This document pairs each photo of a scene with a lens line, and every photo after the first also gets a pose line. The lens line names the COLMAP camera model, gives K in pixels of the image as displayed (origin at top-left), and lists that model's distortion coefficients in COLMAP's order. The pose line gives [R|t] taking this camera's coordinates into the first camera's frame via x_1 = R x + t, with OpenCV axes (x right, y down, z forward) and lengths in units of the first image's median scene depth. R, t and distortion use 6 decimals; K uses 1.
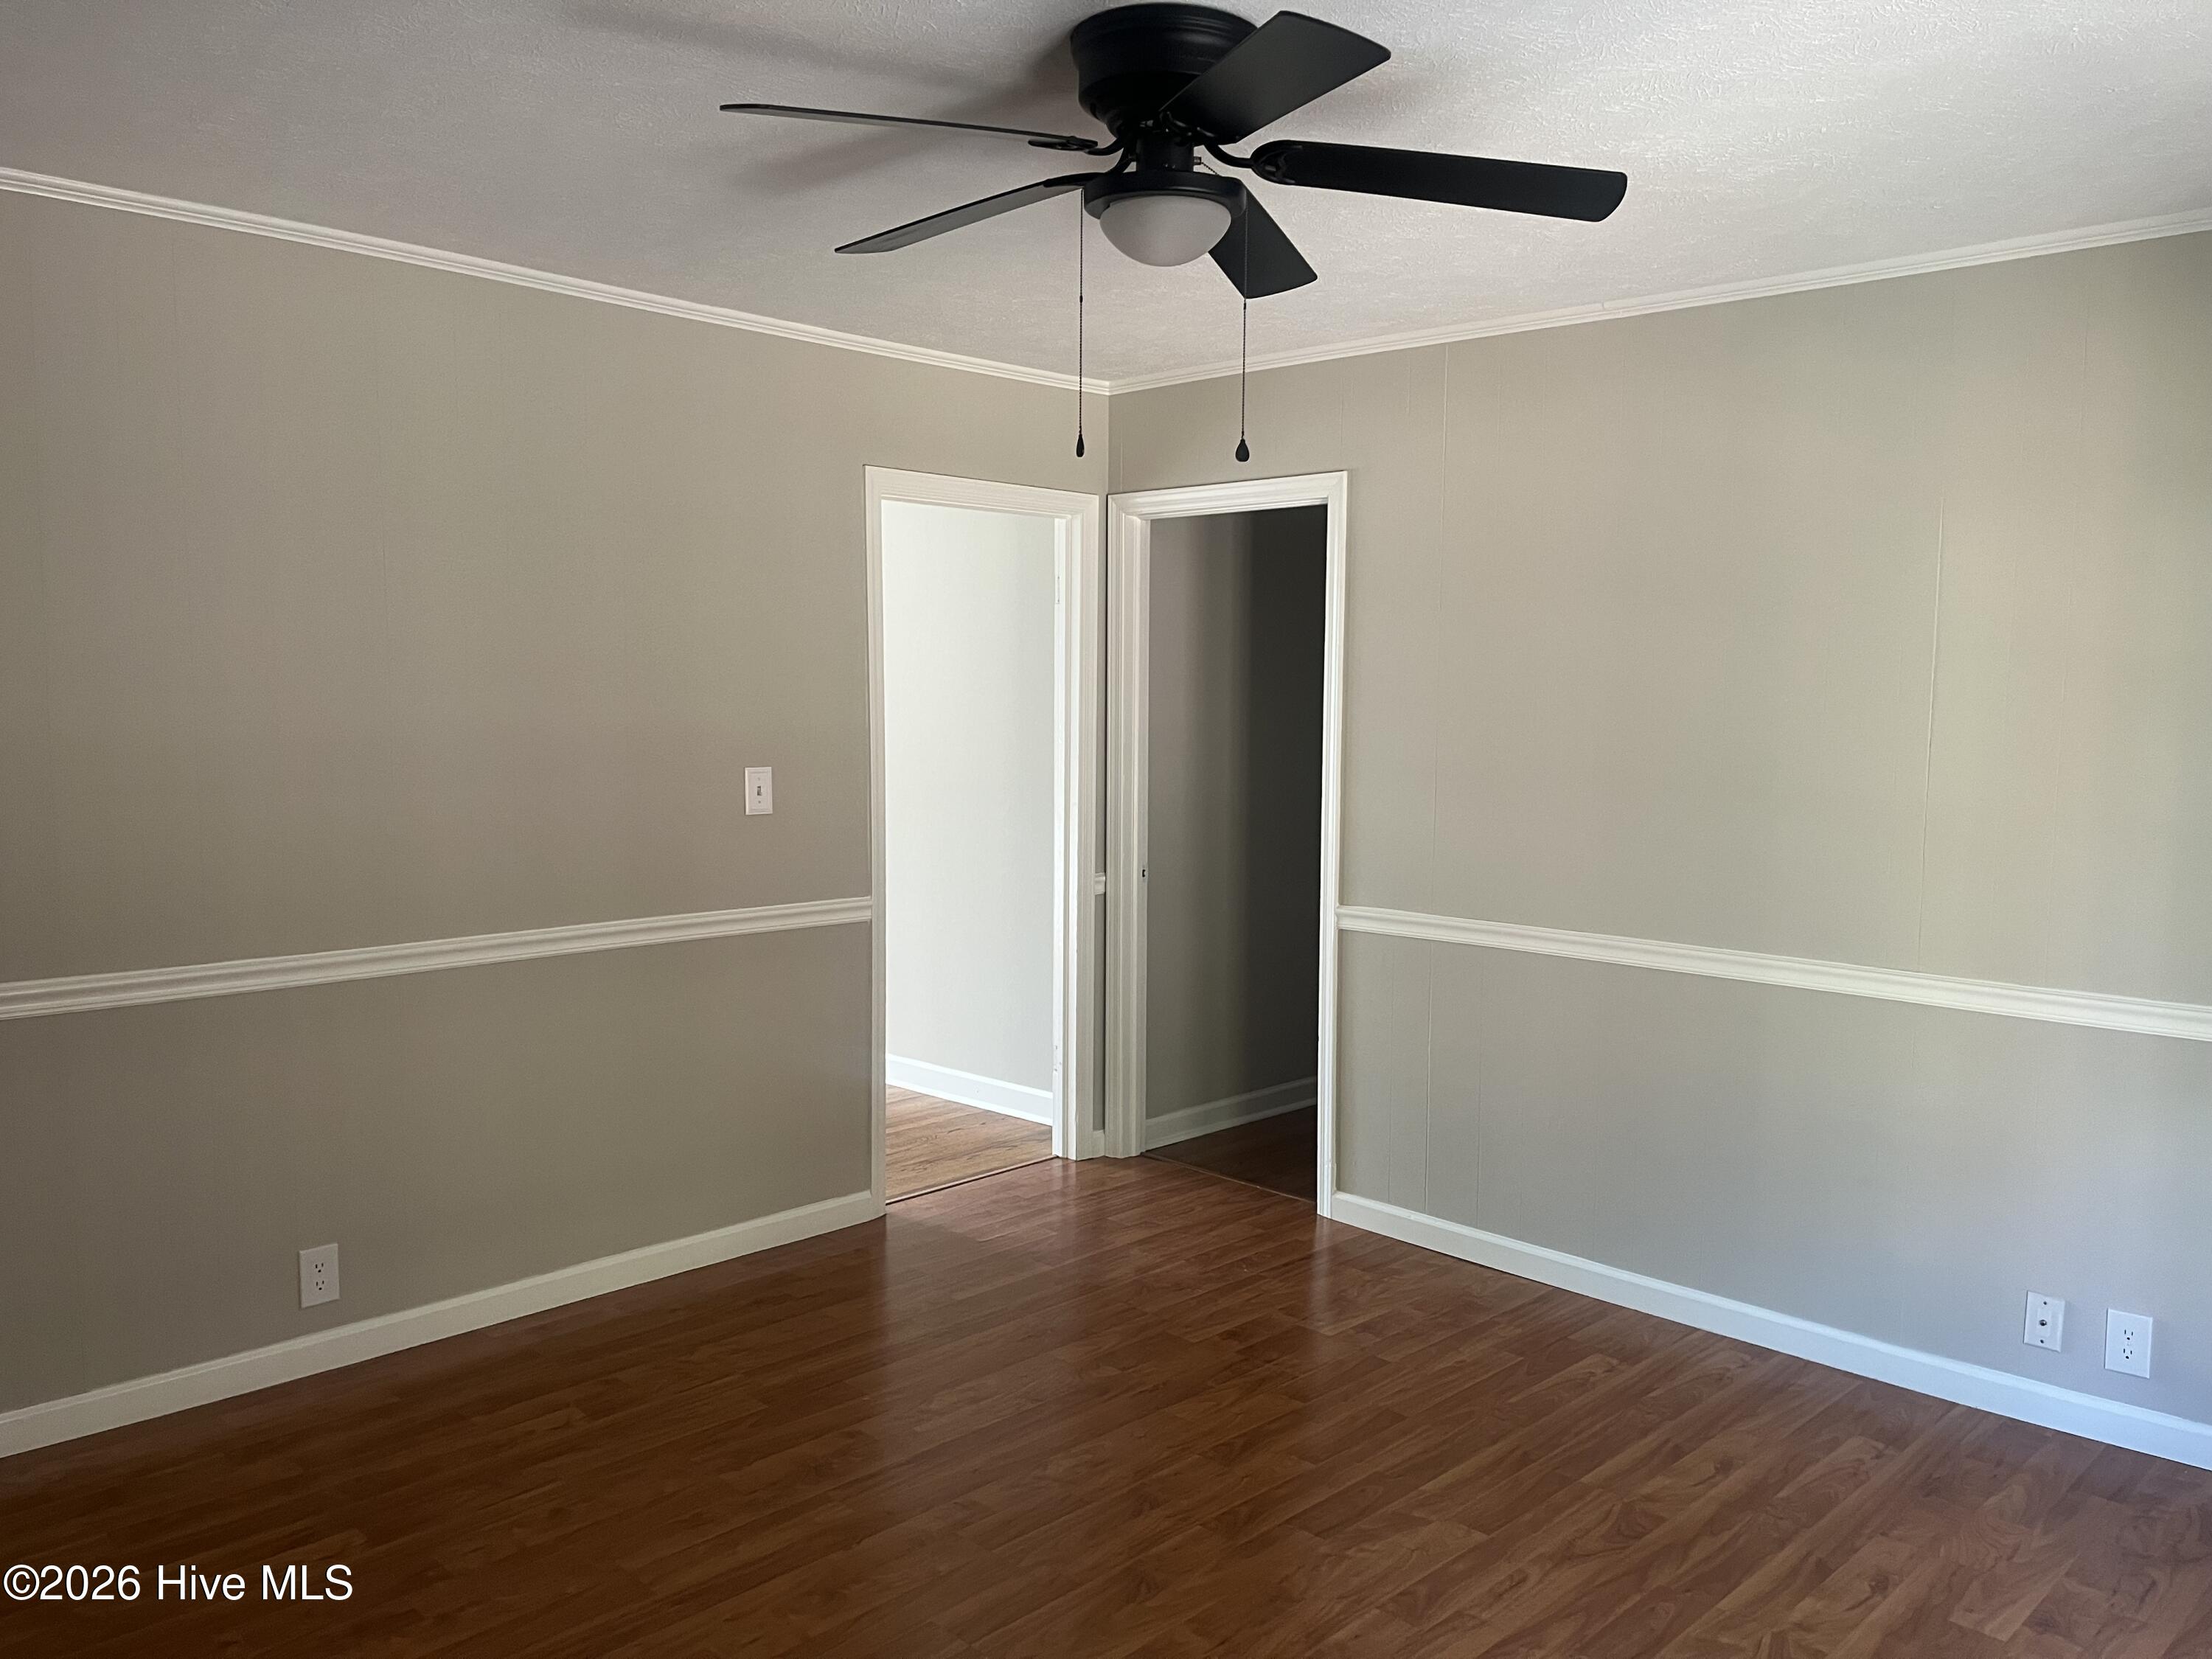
lens RADIAL K [[1690.0, 0, 1094.1], [0, 1690.0, 825.2], [0, 0, 1]] dist [0.068278, -0.066755]
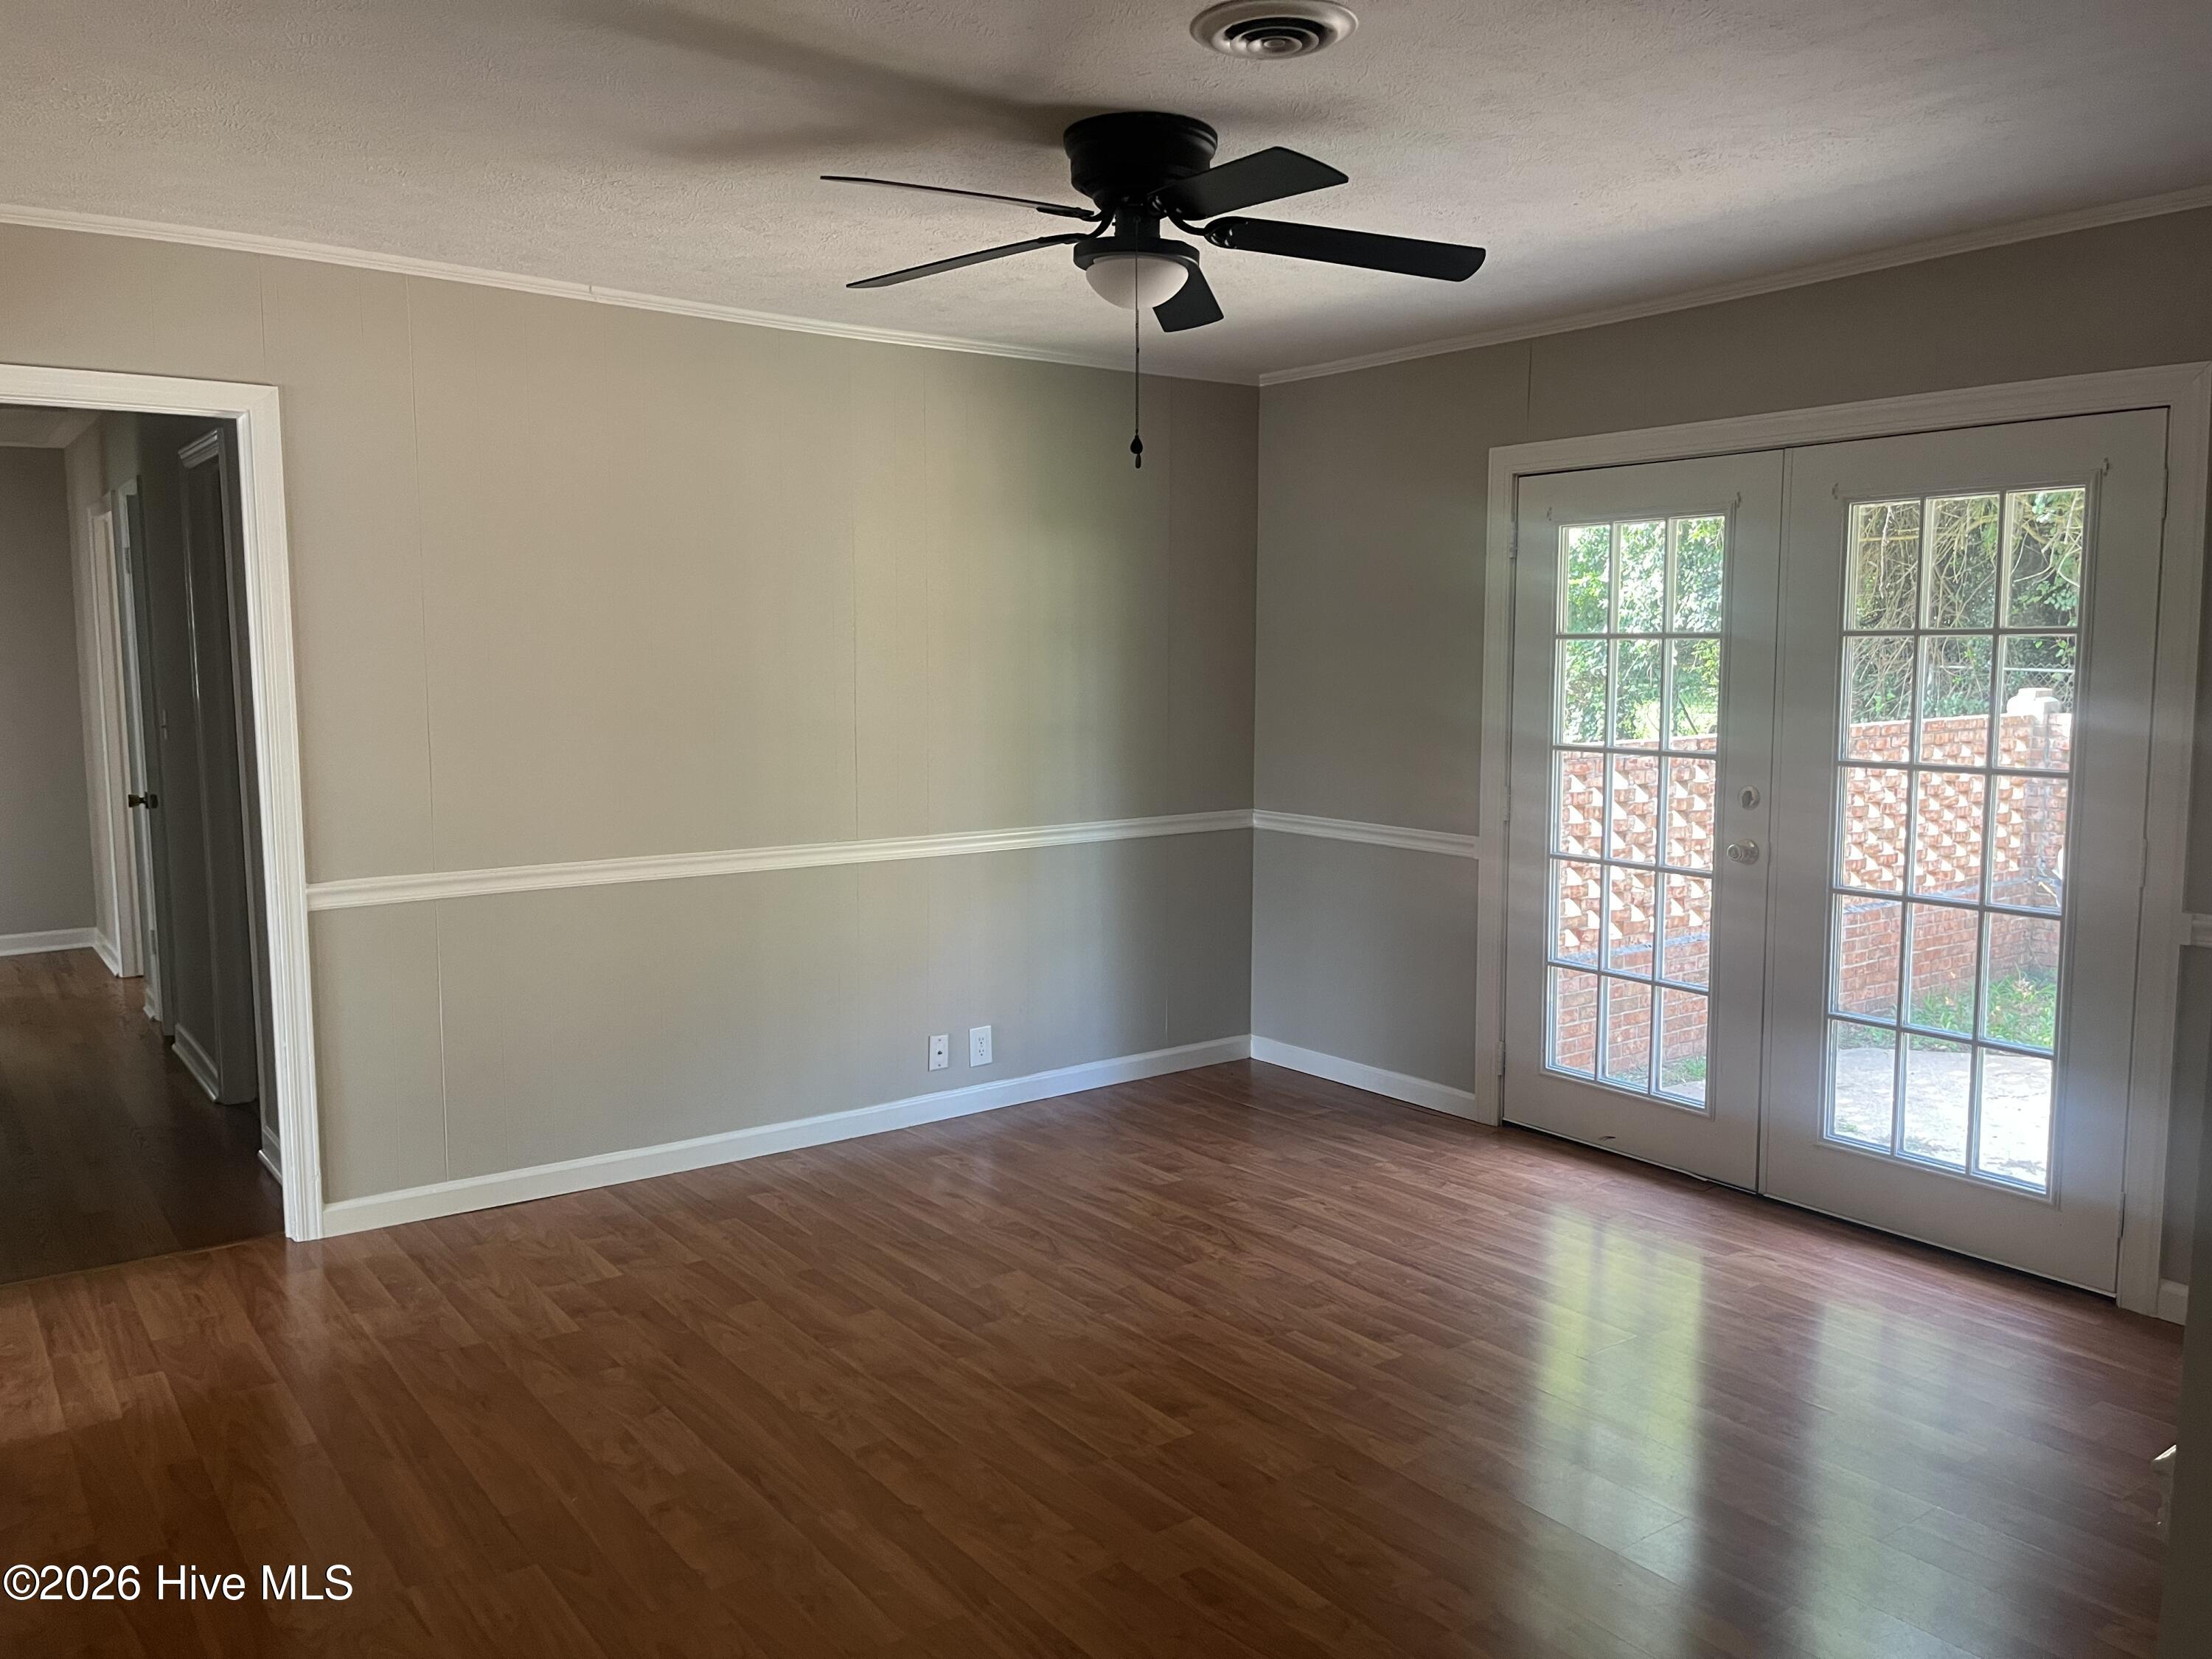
lens RADIAL K [[1690.0, 0, 1096.7], [0, 1690.0, 828.3], [0, 0, 1]] dist [0.068278, -0.066755]
pose [[0.162938, -0.111980, 0.980261, -0.875160], [0.088514, 0.991191, 0.098516, -0.043687], [-0.982658, 0.070715, 0.171414, 0.592678]]
